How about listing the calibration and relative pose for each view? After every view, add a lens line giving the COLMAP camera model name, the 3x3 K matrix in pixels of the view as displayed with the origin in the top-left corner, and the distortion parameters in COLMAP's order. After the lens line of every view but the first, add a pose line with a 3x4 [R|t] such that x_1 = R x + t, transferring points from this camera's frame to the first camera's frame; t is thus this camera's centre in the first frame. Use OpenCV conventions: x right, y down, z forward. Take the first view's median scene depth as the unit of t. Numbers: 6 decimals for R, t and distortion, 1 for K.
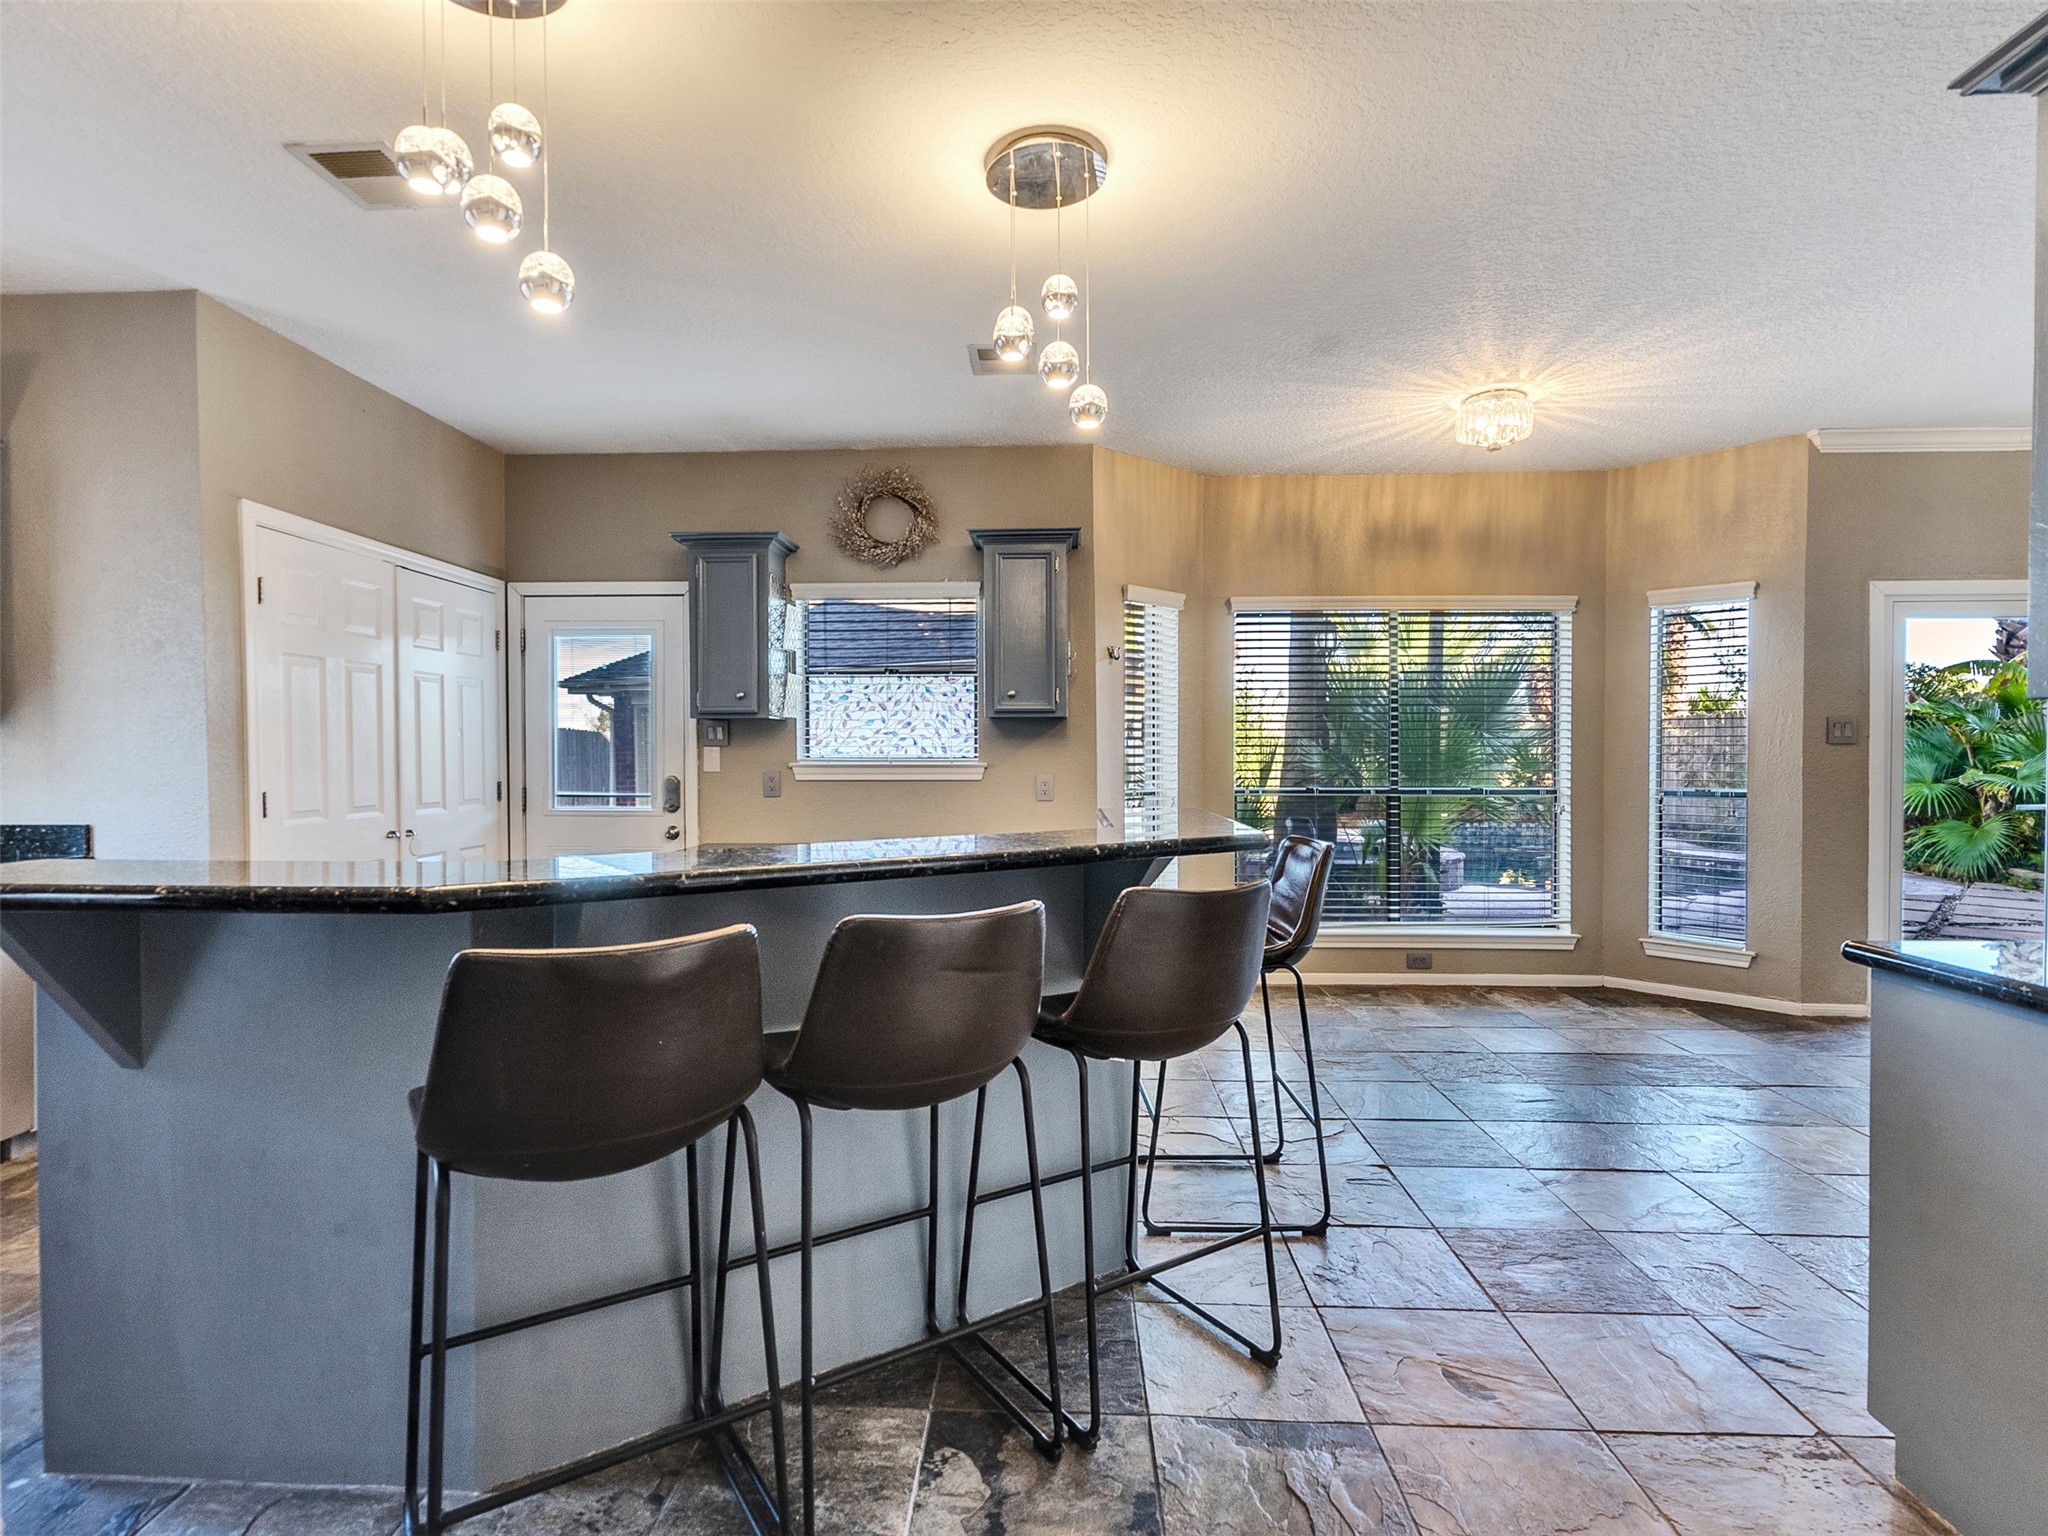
lens RADIAL K [[1042.9, 0, 1005.3], [0, 1042.9, 767.1], [0, 0, 1]] dist [-0.003971, 0.001510]
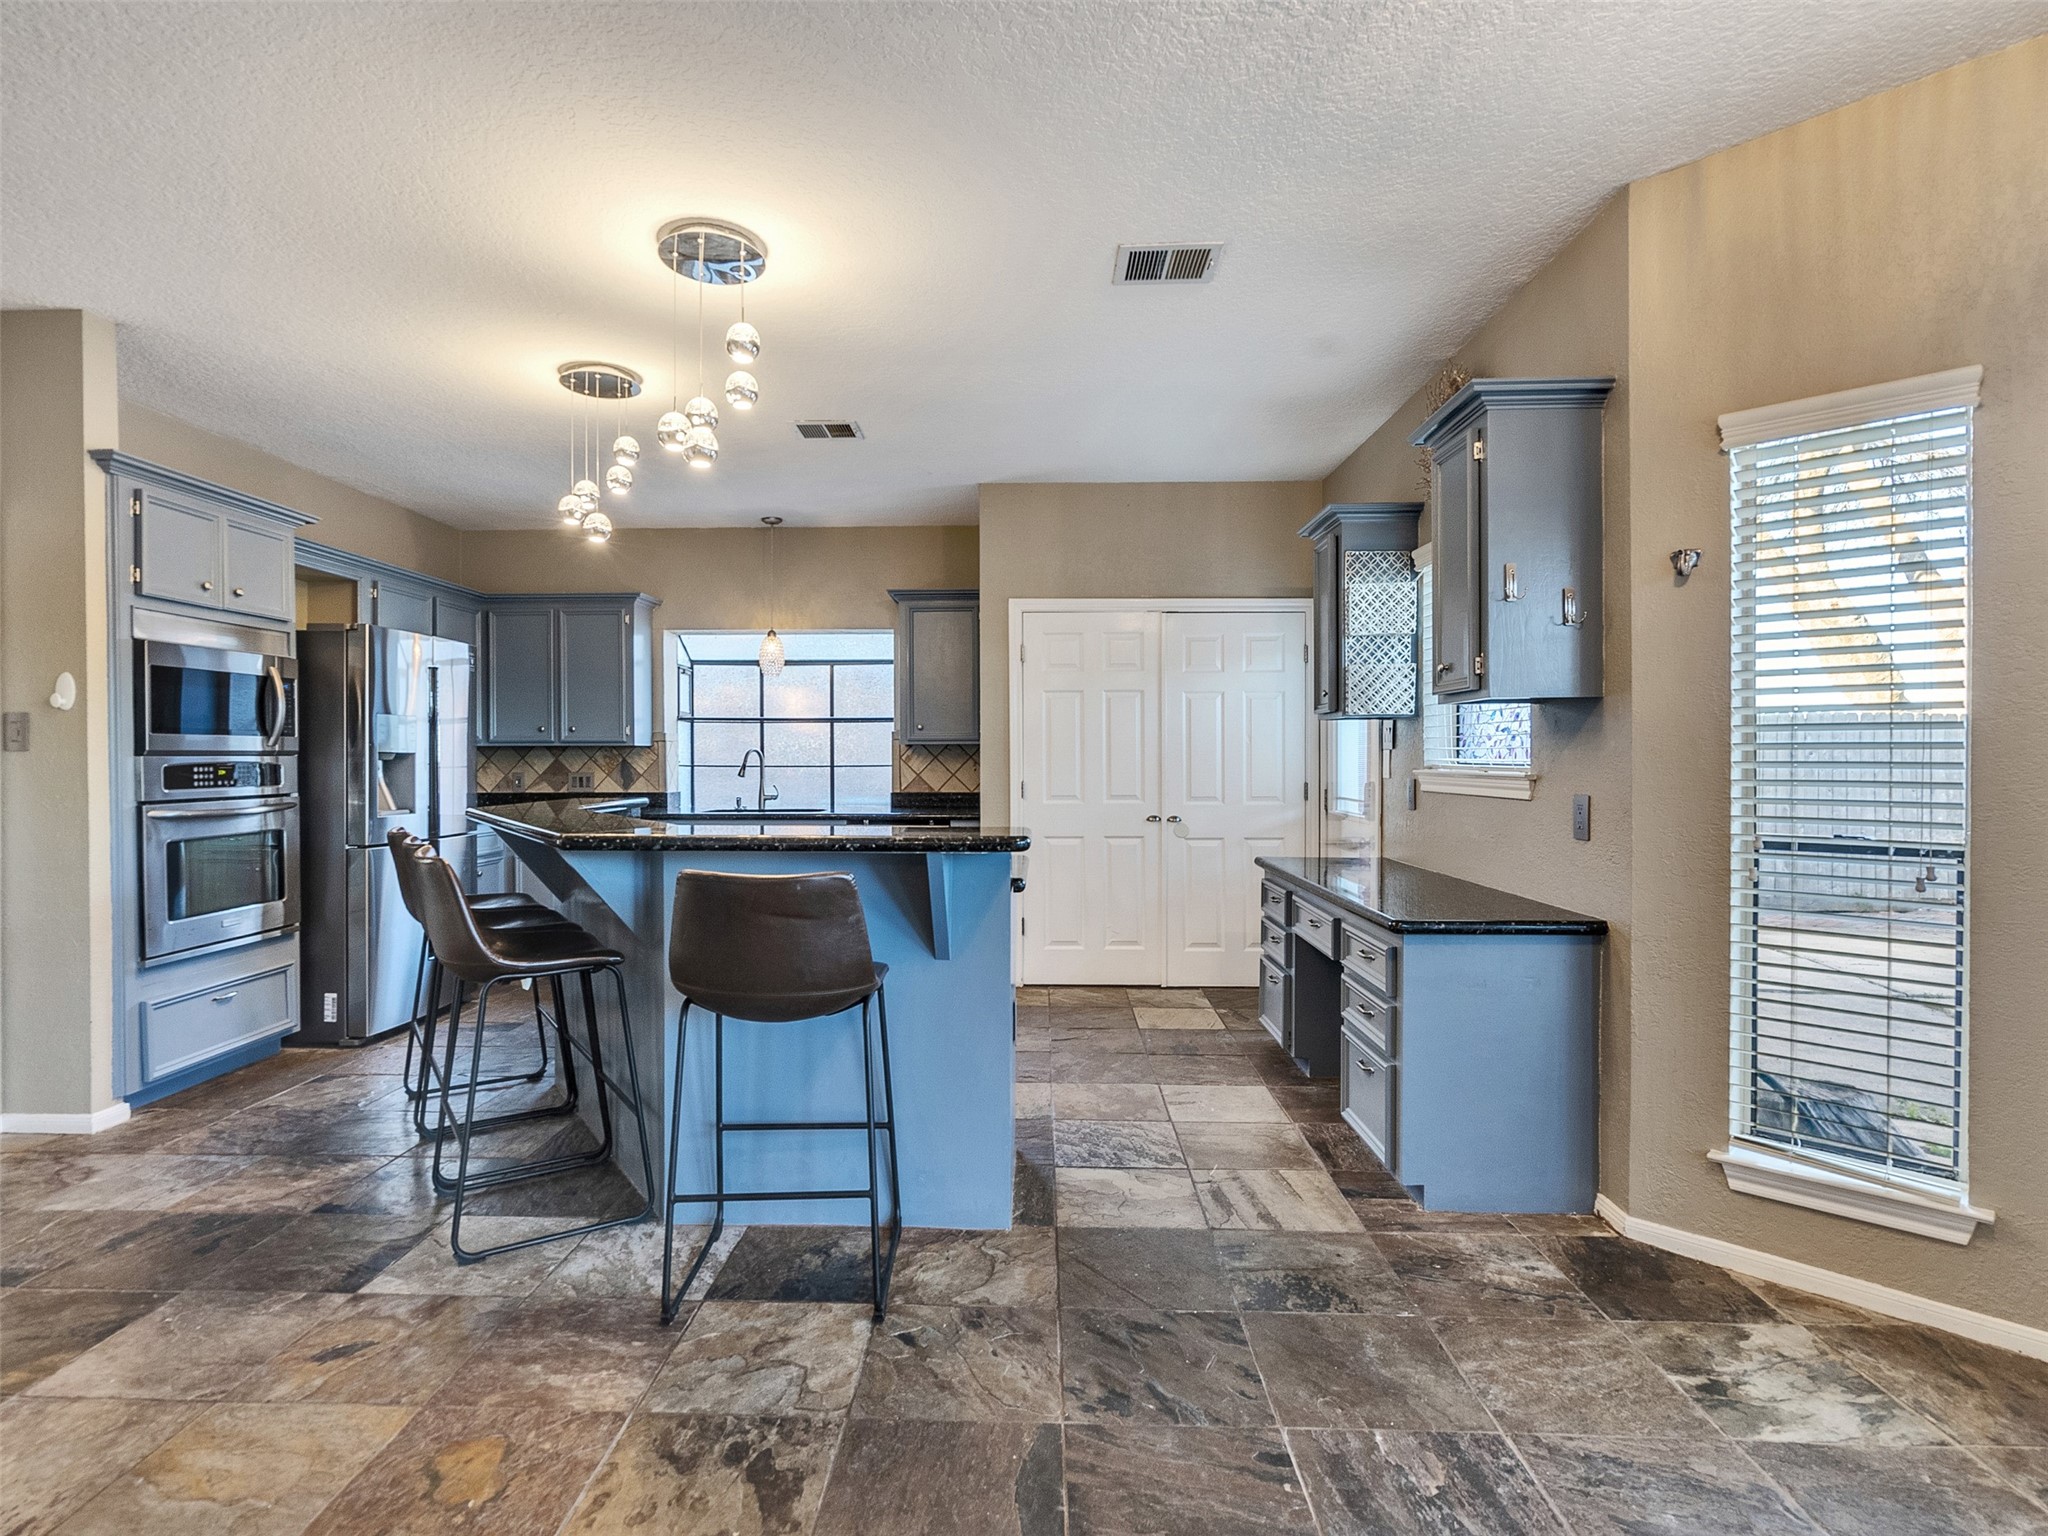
lens RADIAL K [[1045.7, 0, 1005.2], [0, 1045.7, 768.7], [0, 0, 1]] dist [-0.010814, 0.009200]
pose [[0.017581, 0.012186, -0.999771, 0.596135], [-0.014206, 0.999828, 0.011937, -0.009735], [0.999745, 0.013993, 0.017751, 0.648564]]
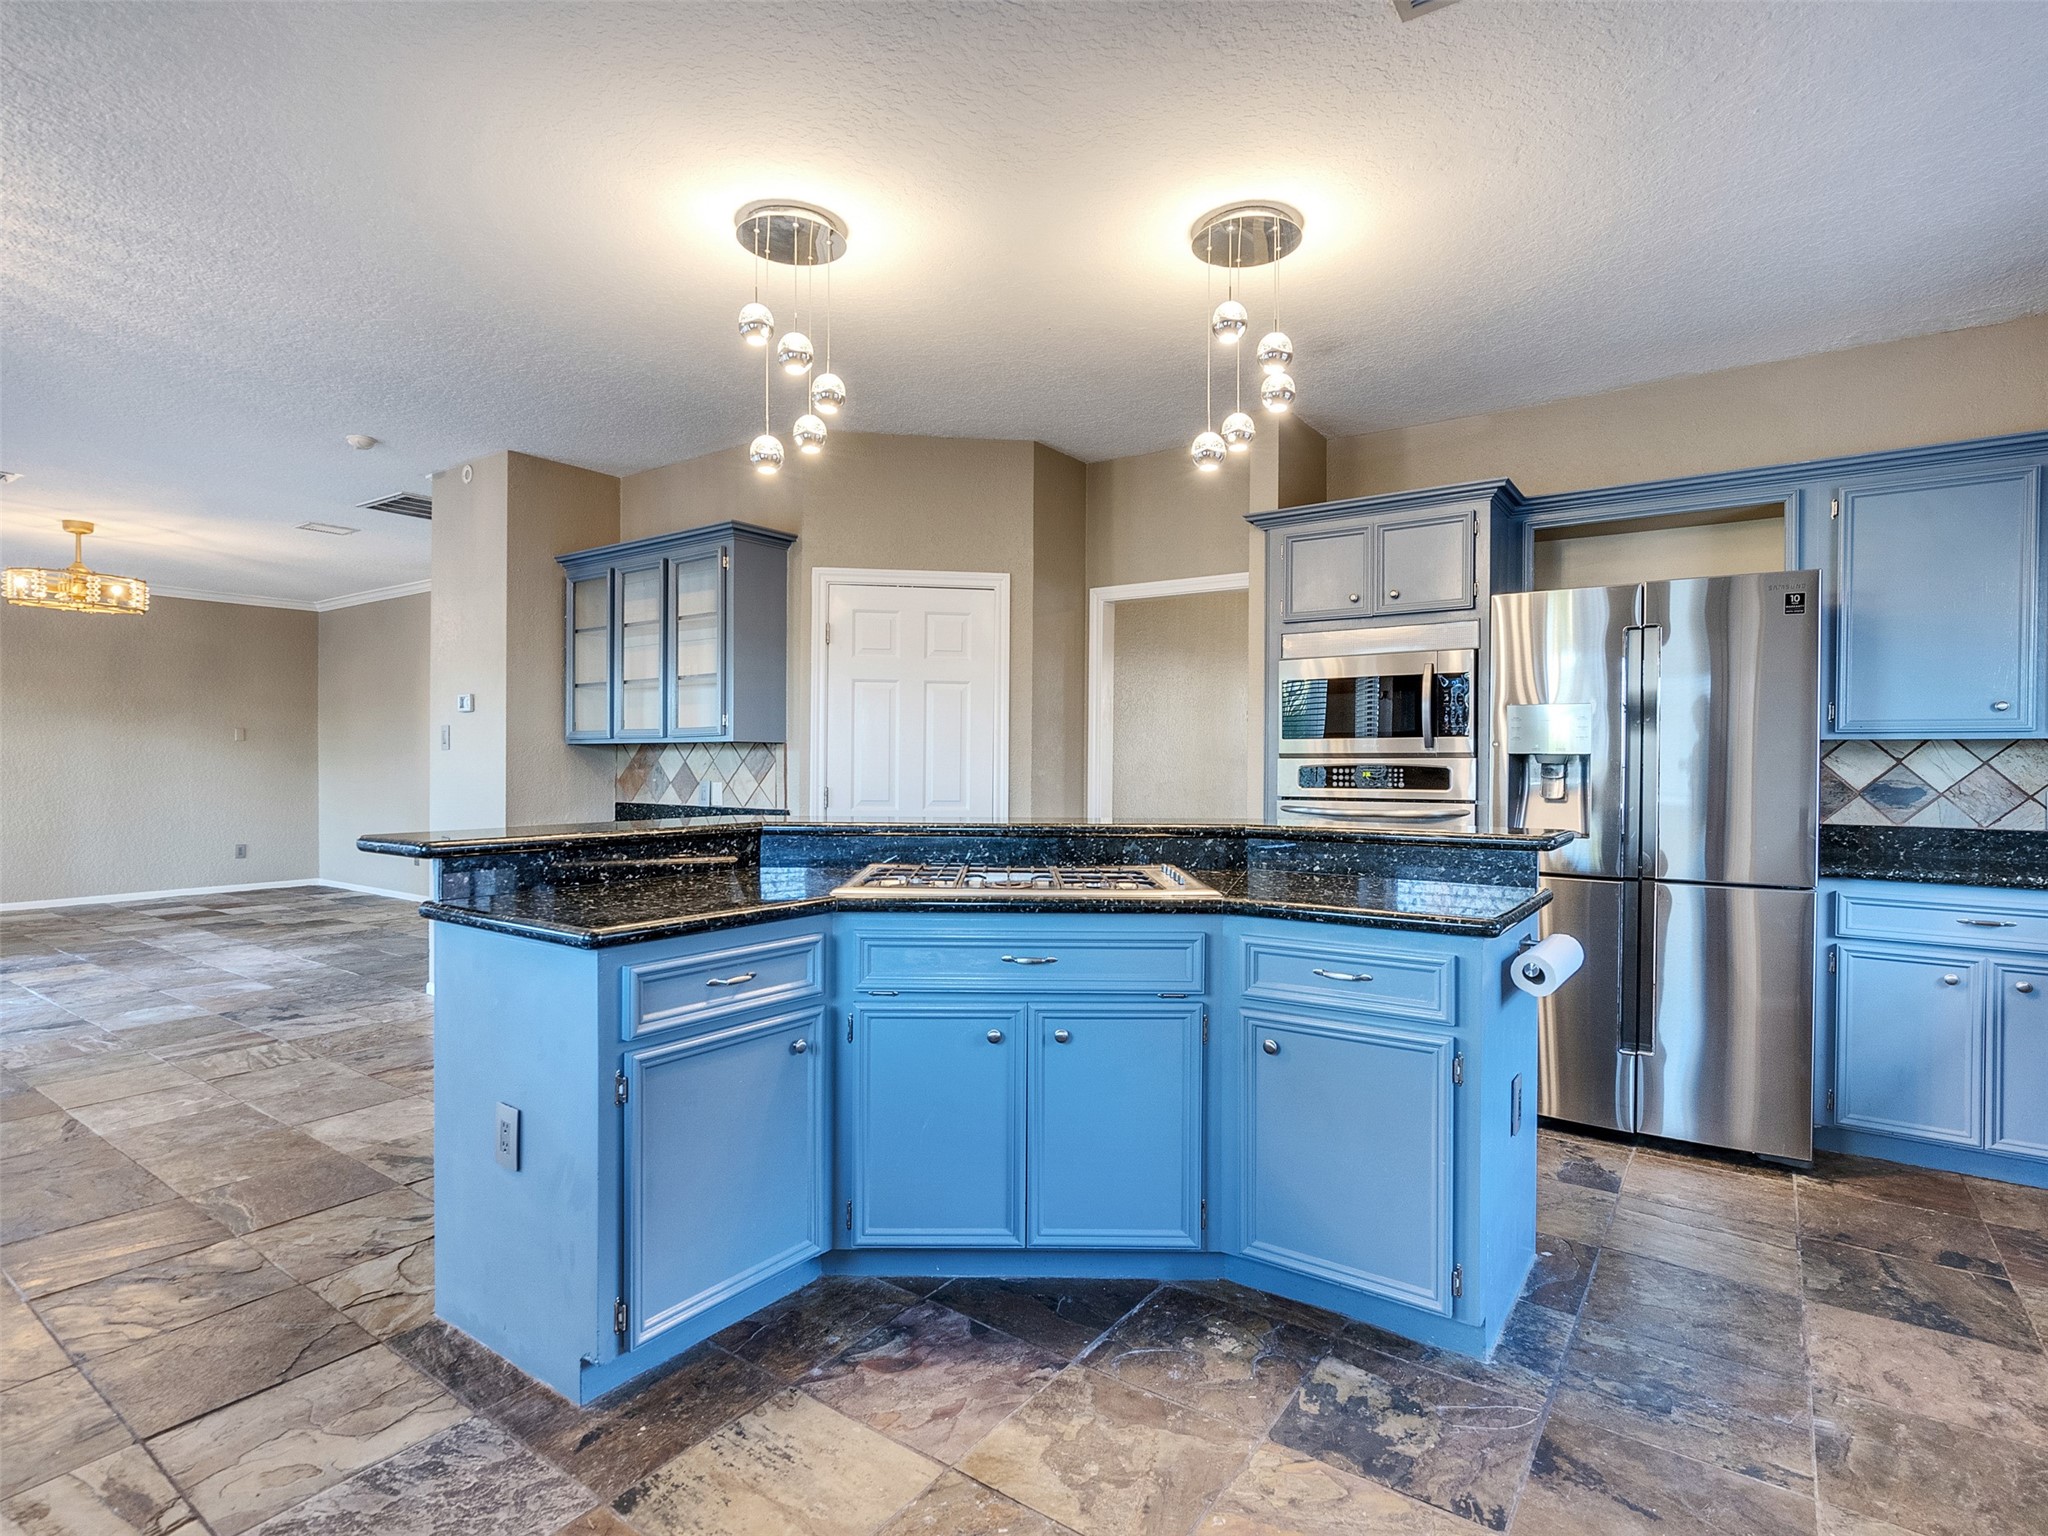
lens RADIAL K [[1045.7, 0, 1005.2], [0, 1045.7, 768.7], [0, 0, 1]] dist [-0.010814, 0.009200]
pose [[-0.836588, -0.005986, 0.547799, -0.377836], [0.005746, 0.999789, 0.019701, -0.011027], [-0.547802, 0.019629, -0.836378, 0.898843]]
